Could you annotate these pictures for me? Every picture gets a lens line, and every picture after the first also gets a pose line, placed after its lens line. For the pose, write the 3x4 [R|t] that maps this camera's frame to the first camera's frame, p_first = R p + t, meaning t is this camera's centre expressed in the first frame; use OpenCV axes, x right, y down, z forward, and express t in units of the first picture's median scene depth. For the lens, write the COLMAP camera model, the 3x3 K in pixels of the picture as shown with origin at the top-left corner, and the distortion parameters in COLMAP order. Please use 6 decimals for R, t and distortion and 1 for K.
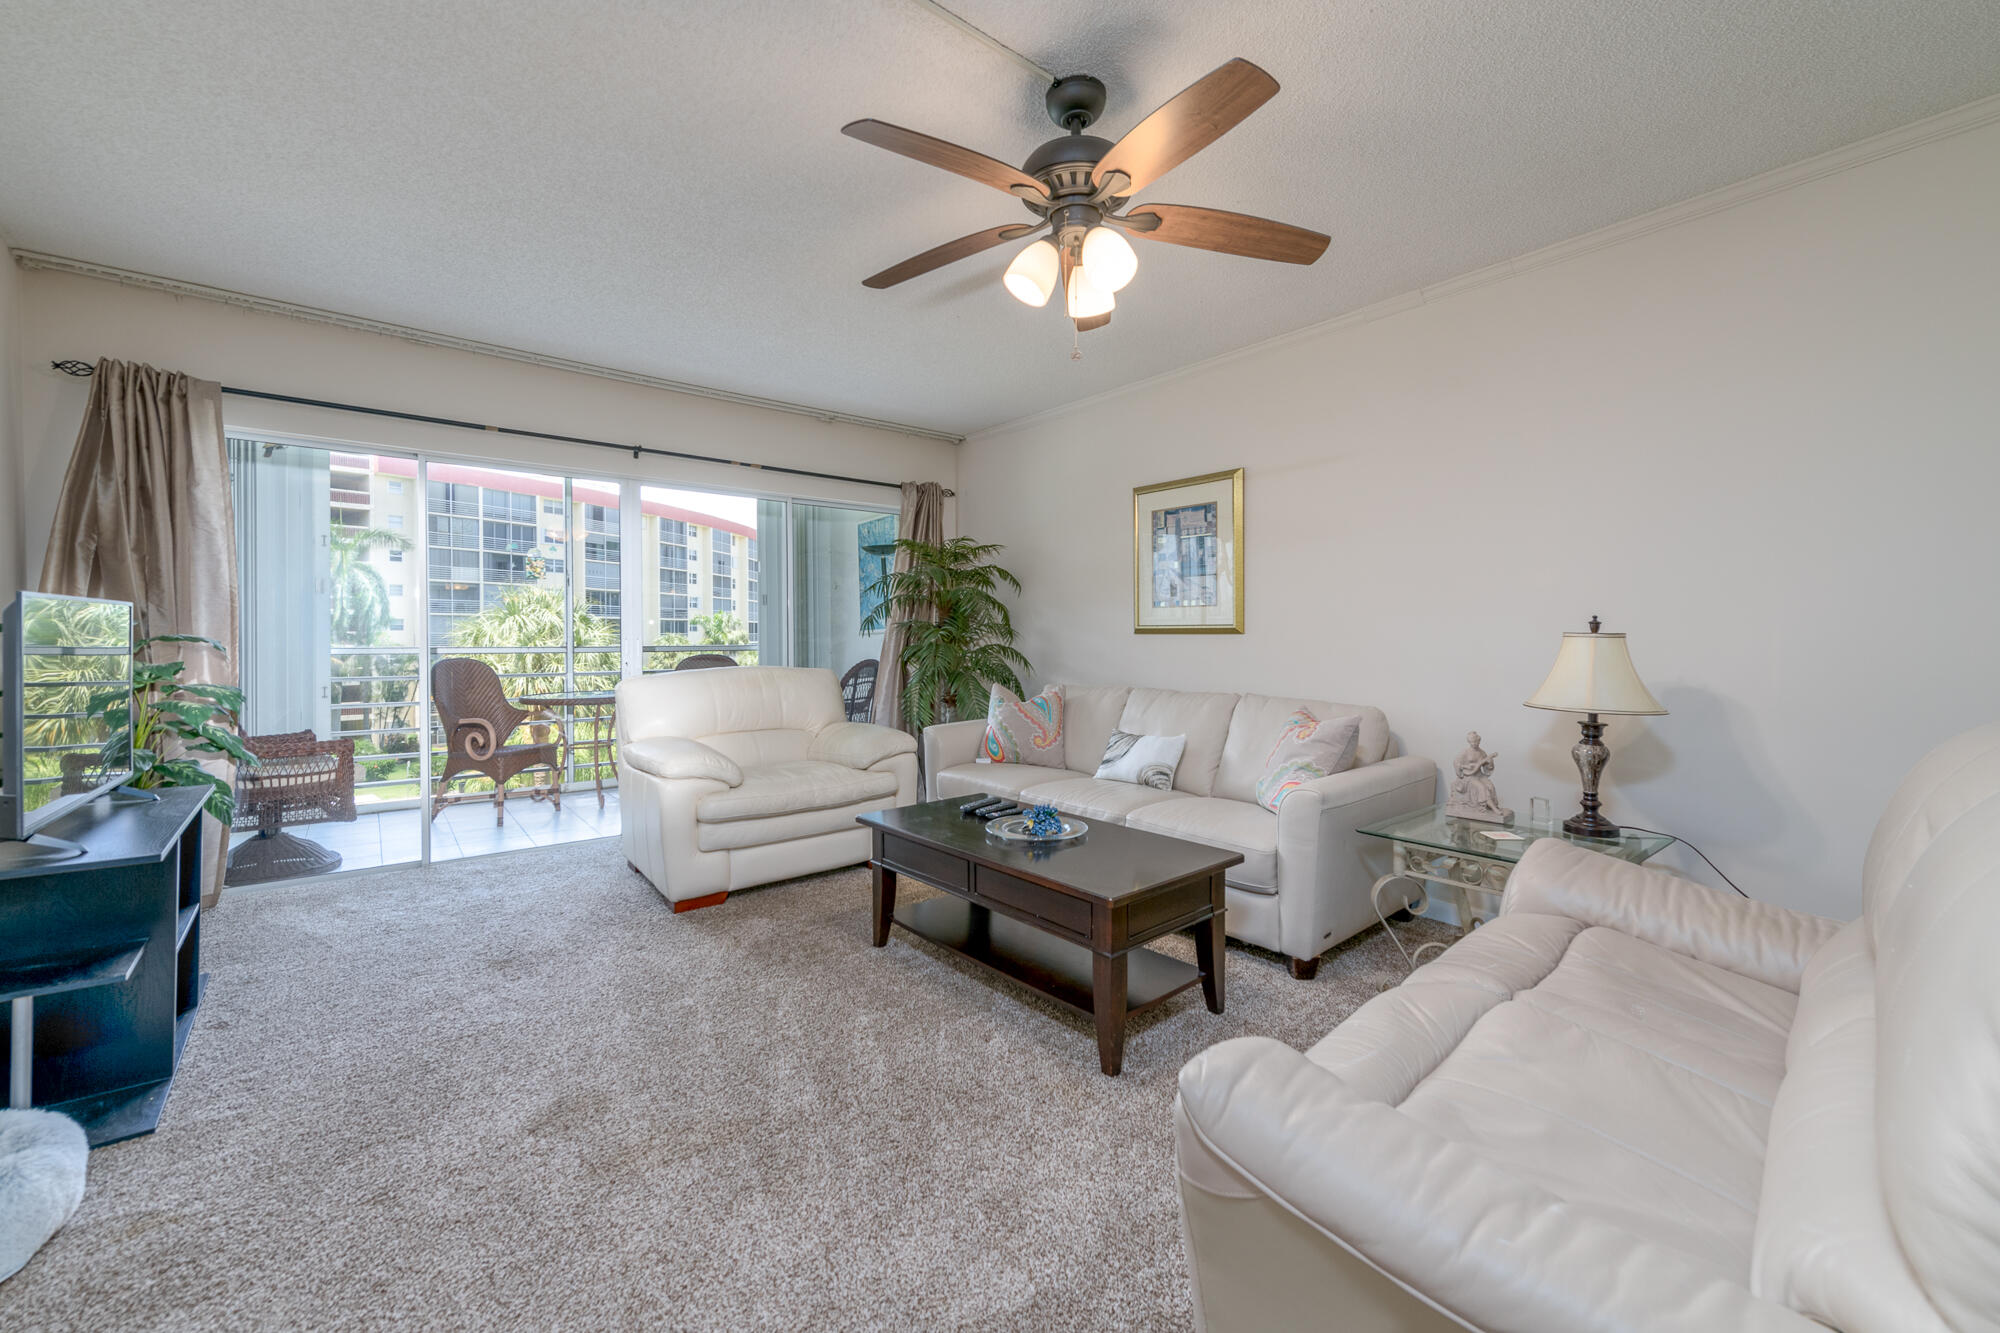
lens RADIAL K [[794.0, 0, 1001.1], [0, 794.0, 645.7], [0, 0, 1]] dist [0.015560, -0.004325]
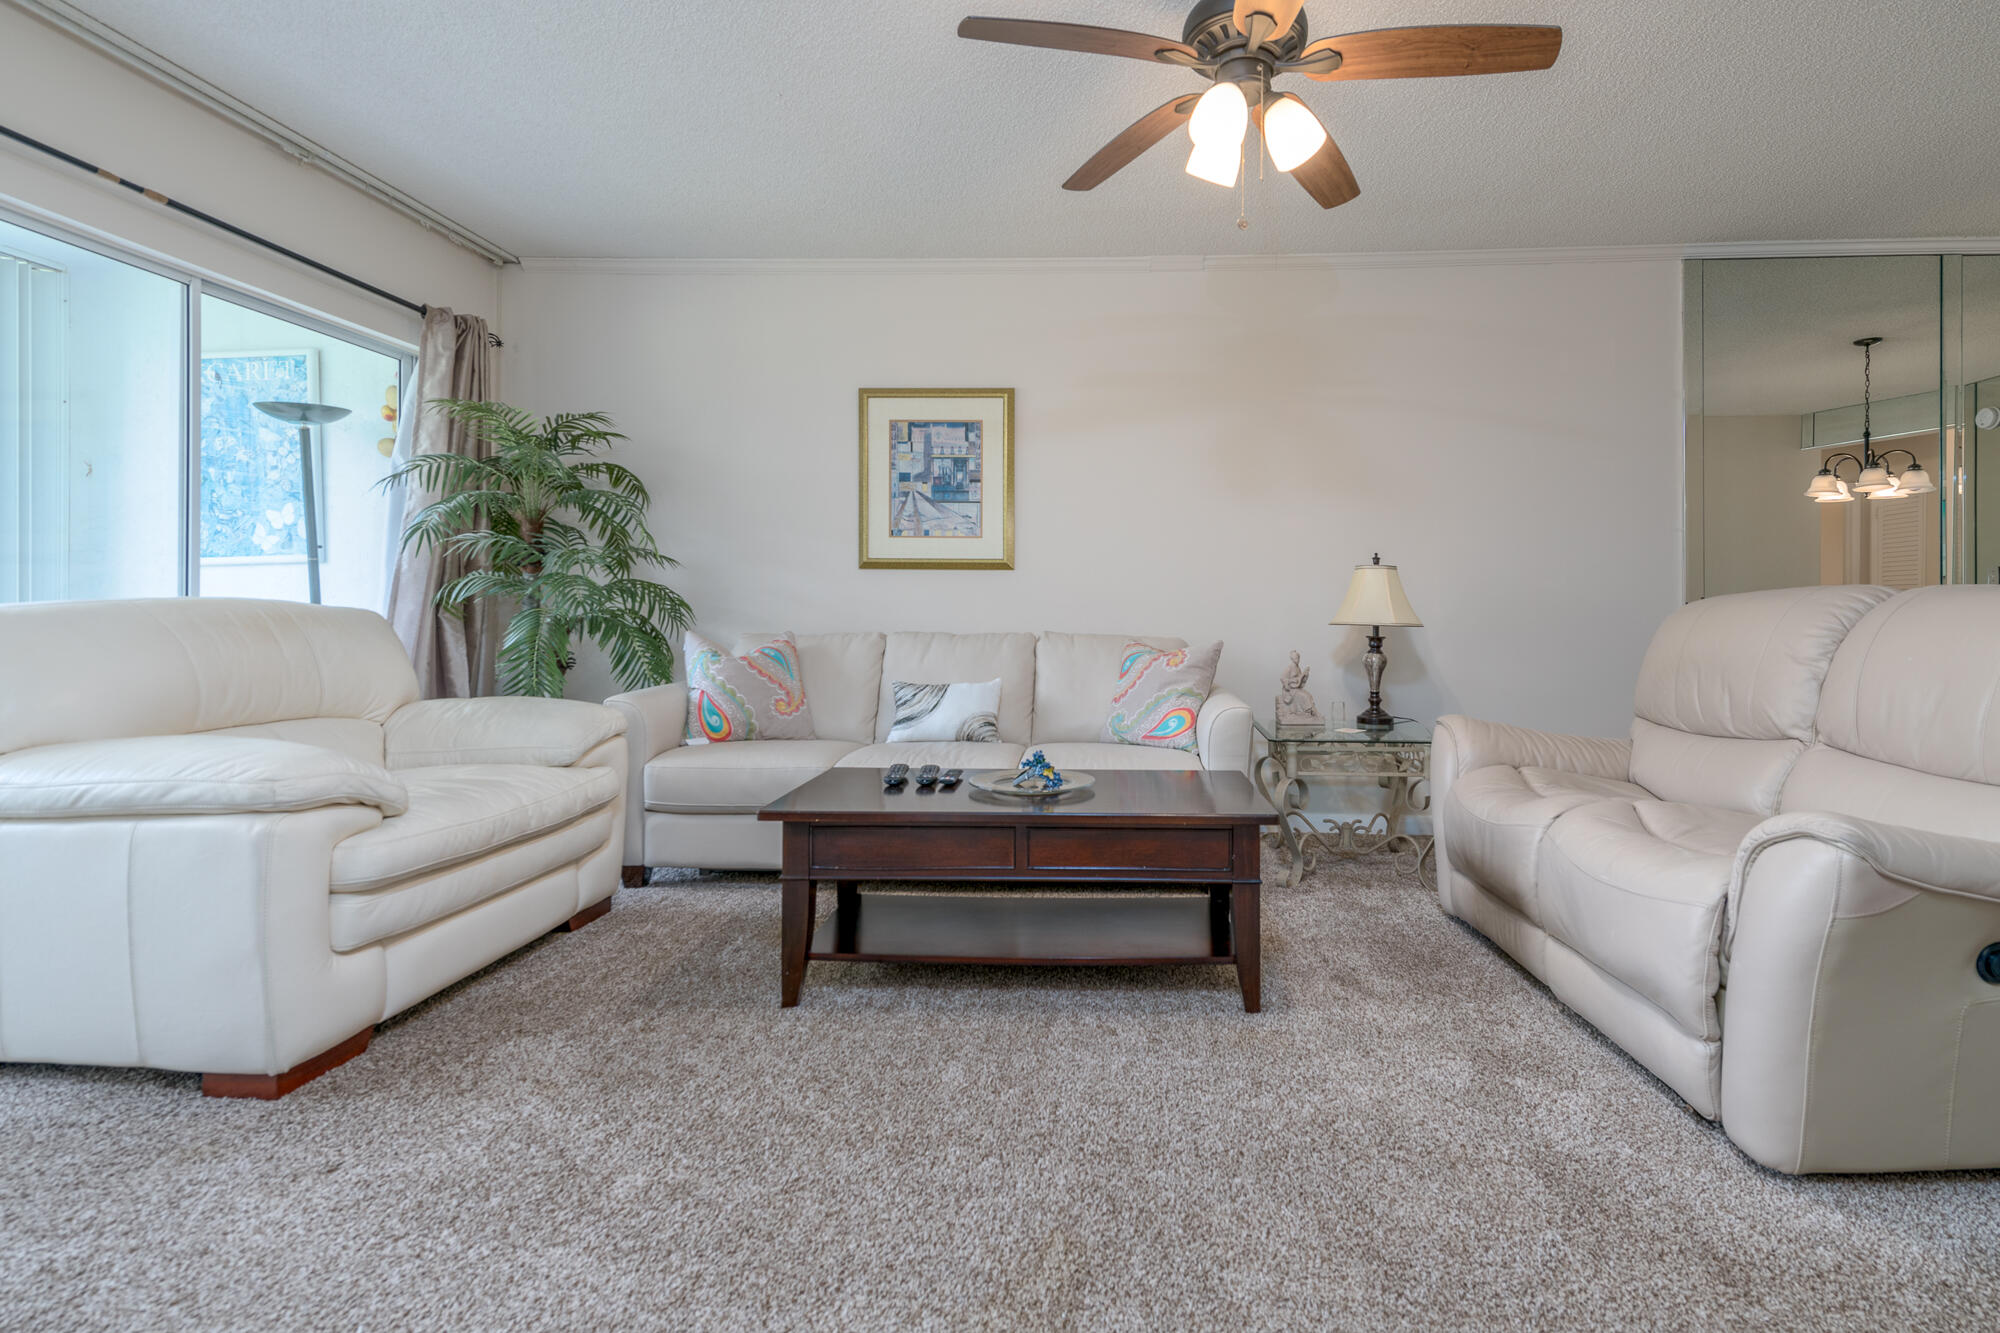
lens RADIAL K [[919.4, 0, 1109.8], [0, 919.4, 603.1], [0, 0, 1]] dist [0.013954, -0.000521]
pose [[0.663483, 0.015006, 0.748041, -0.405884], [0.003685, 0.999721, -0.023323, 0.048165], [-0.748183, 0.018231, 0.663242, 0.215967]]
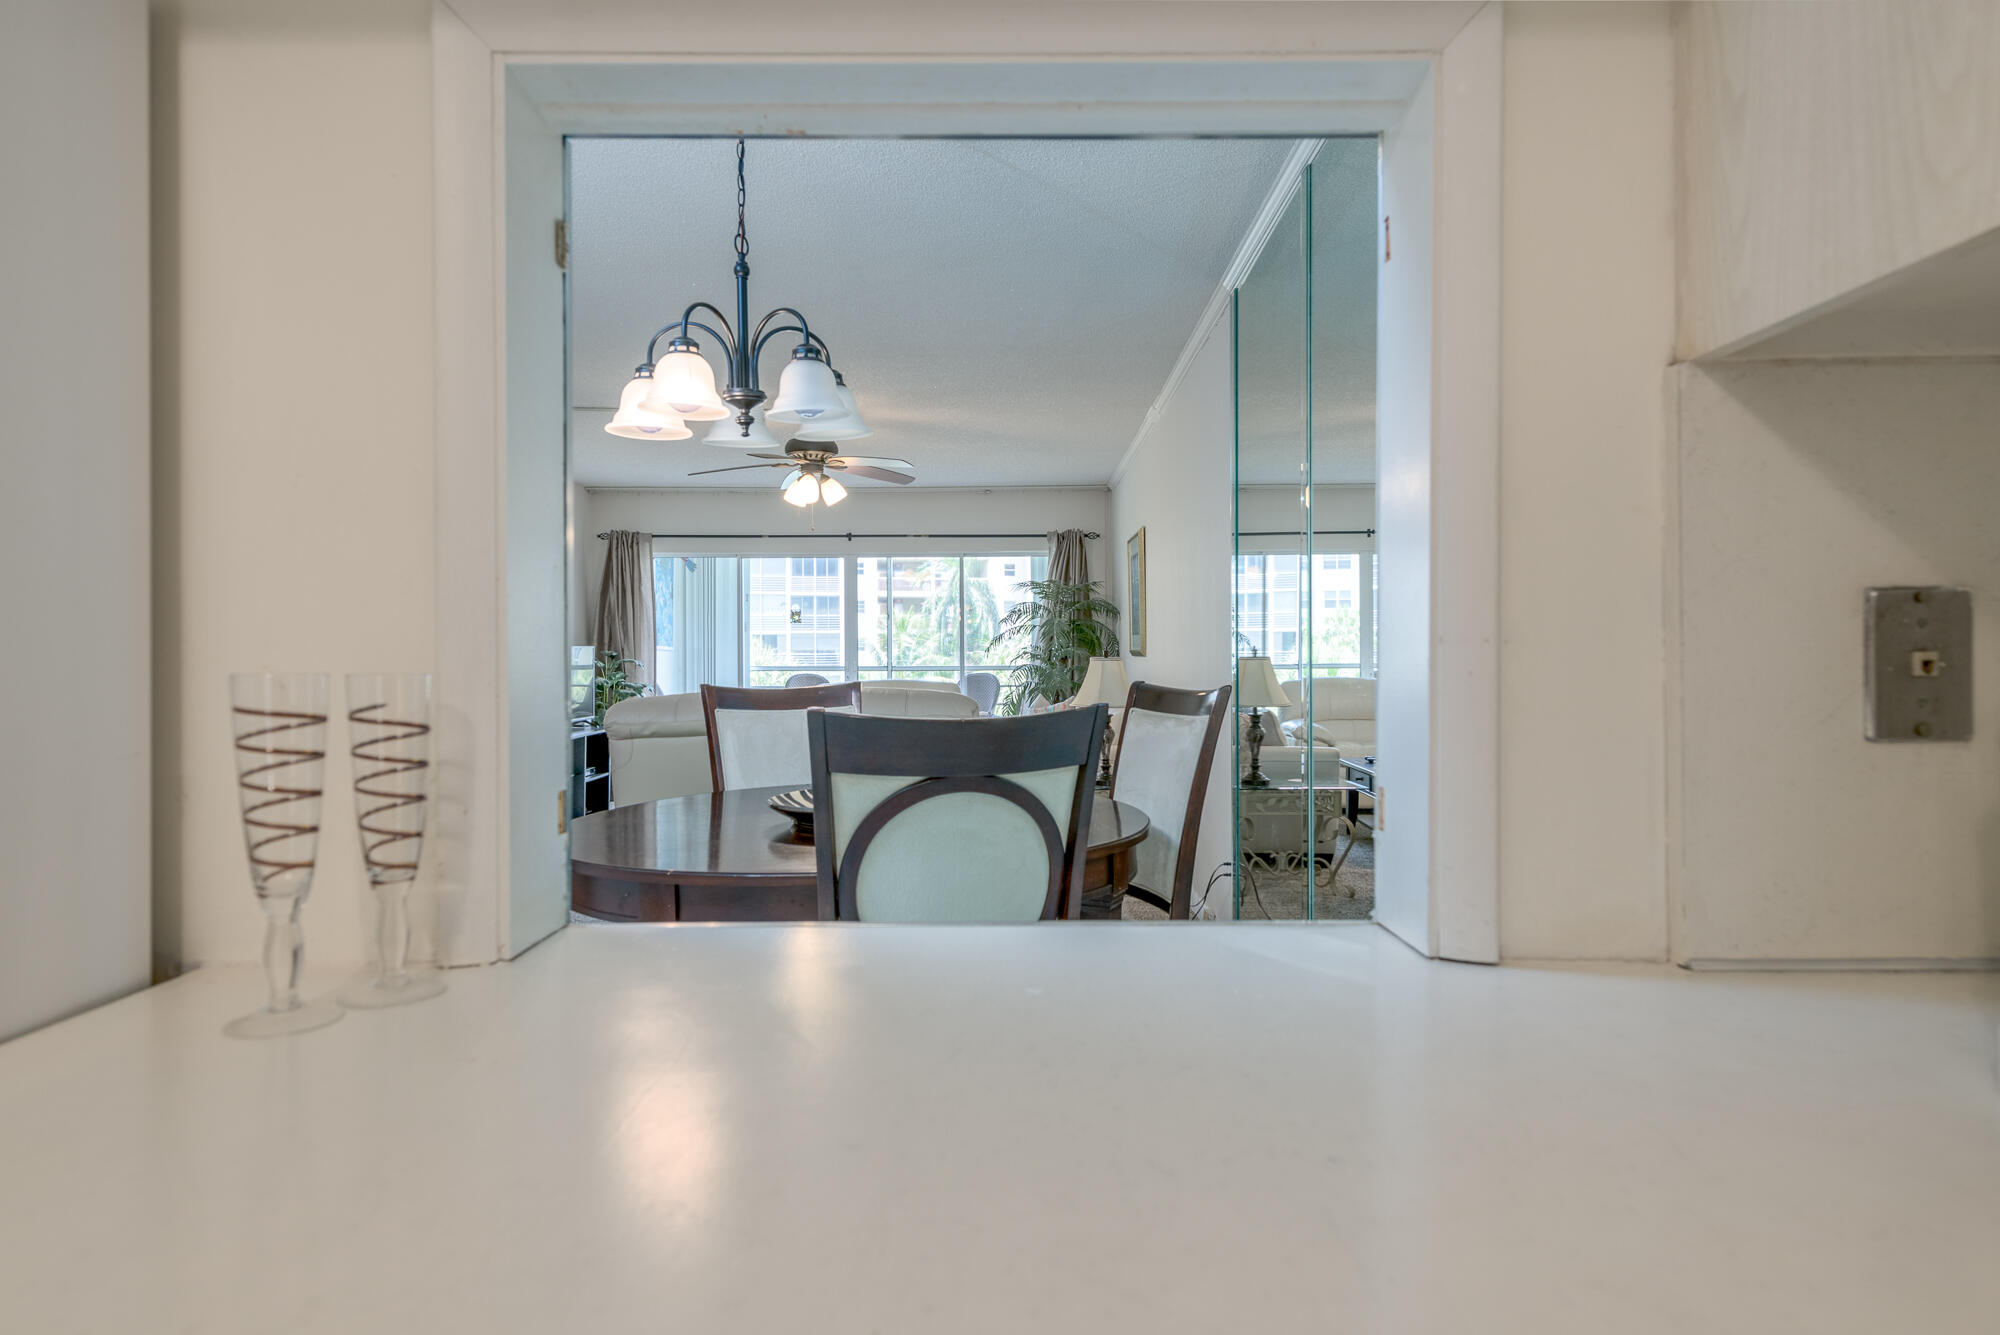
lens RADIAL K [[1137.5, 0, 1000.0], [0, 1137.5, 667.5], [0, 0, 1]] dist [0.002996, 0.000182]
pose [[0.781148, 0.004492, -0.624330, 1.232890], [-0.003979, 0.999990, 0.002217, -0.001691], [0.624333, 0.000752, 0.781158, -0.559579]]
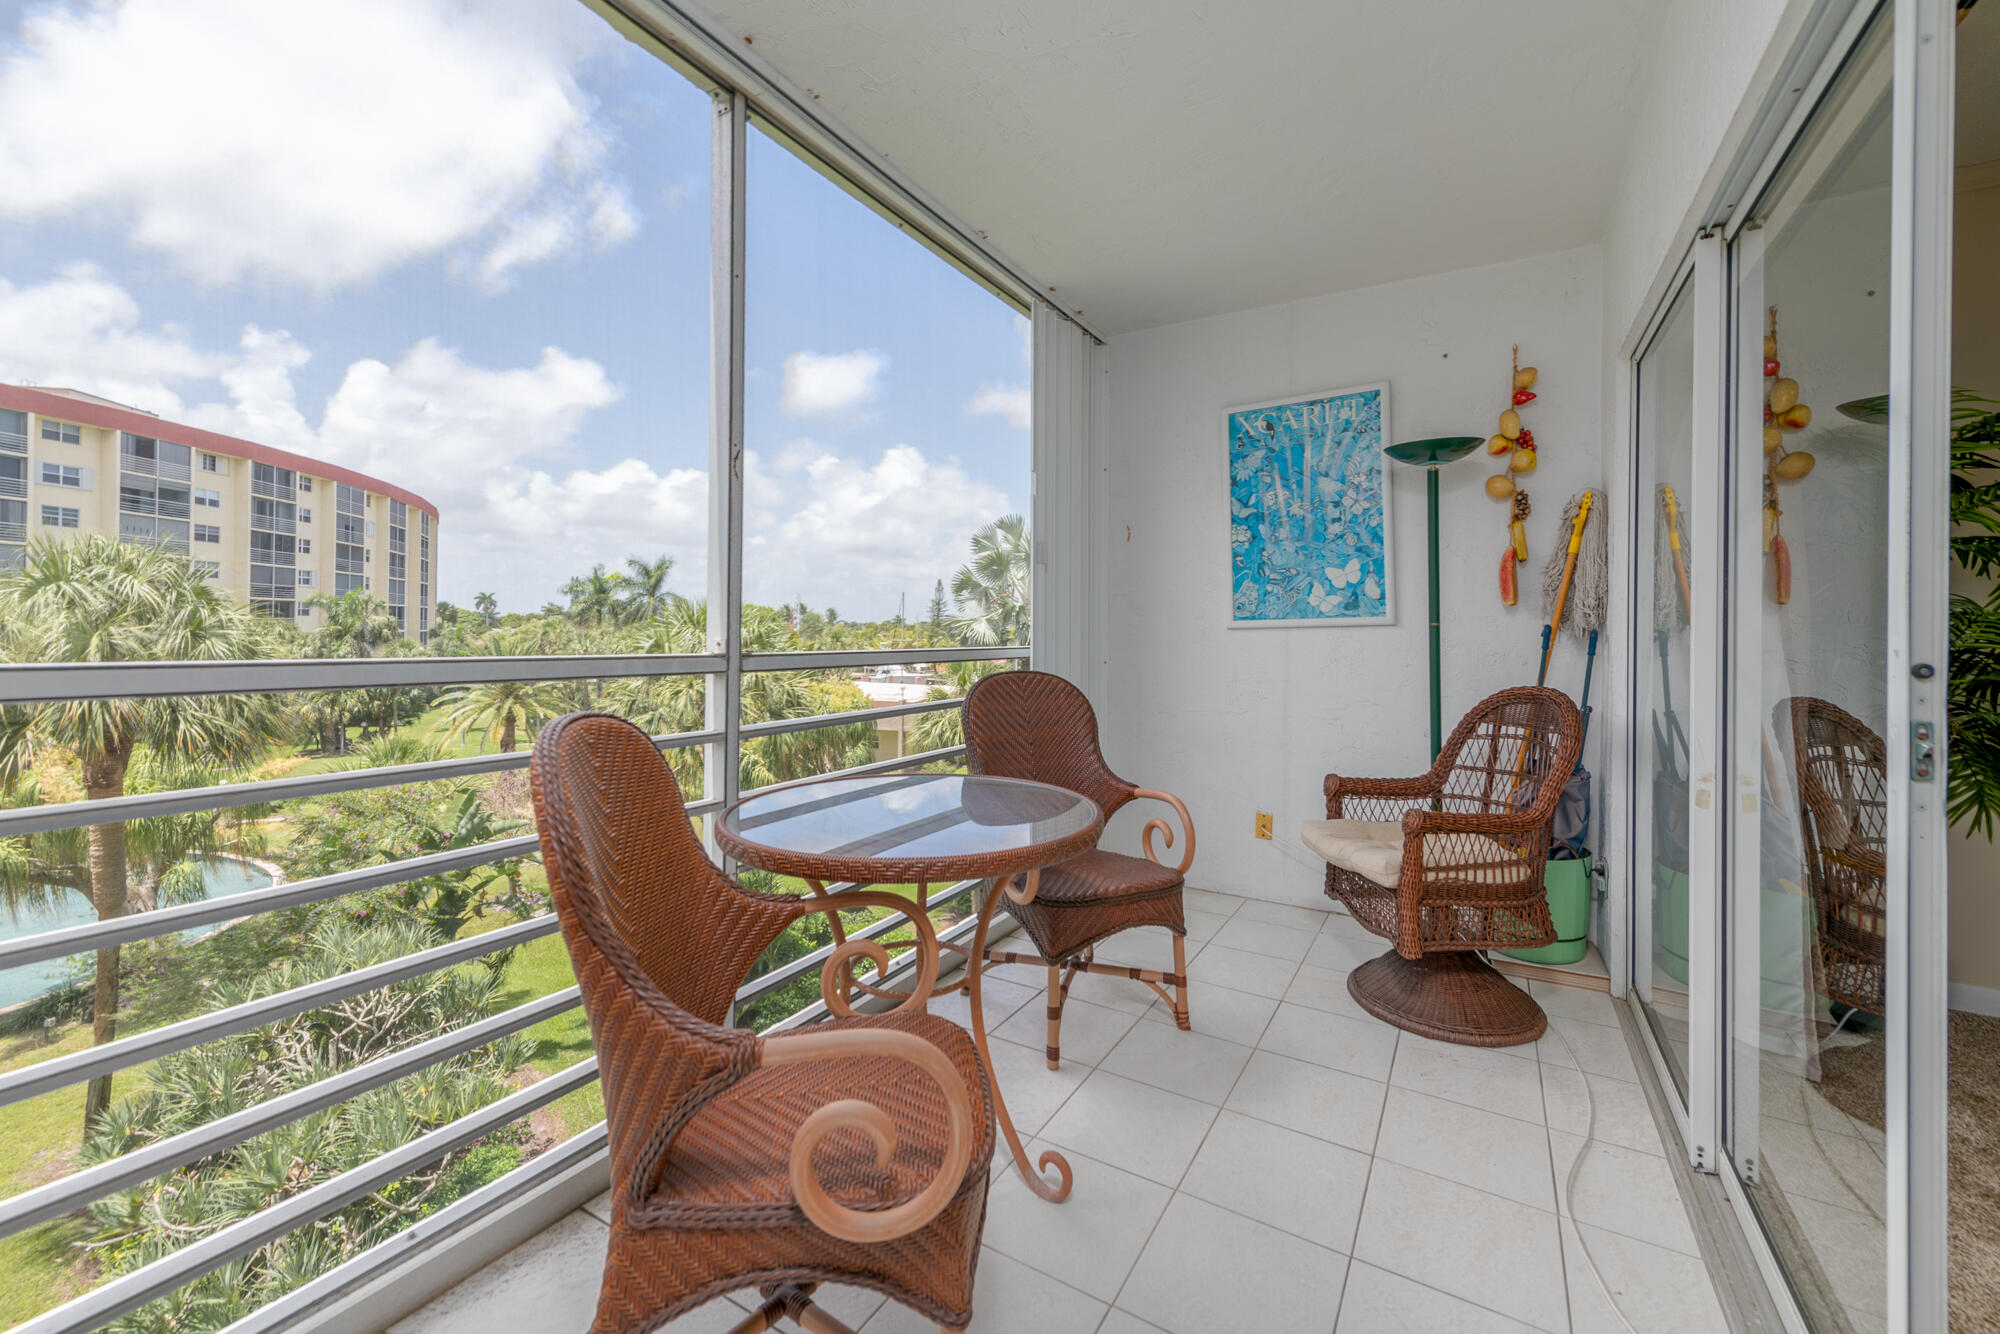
lens RADIAL K [[815.1, 0, 1002.4], [0, 815.1, 632.2], [0, 0, 1]] dist [0.014361, -0.000186]
pose [[0.938744, 0.013077, 0.344366, -0.868649], [-0.009856, 0.999890, -0.011102, -0.008168], [-0.344474, 0.007028, 0.938770, 0.979133]]
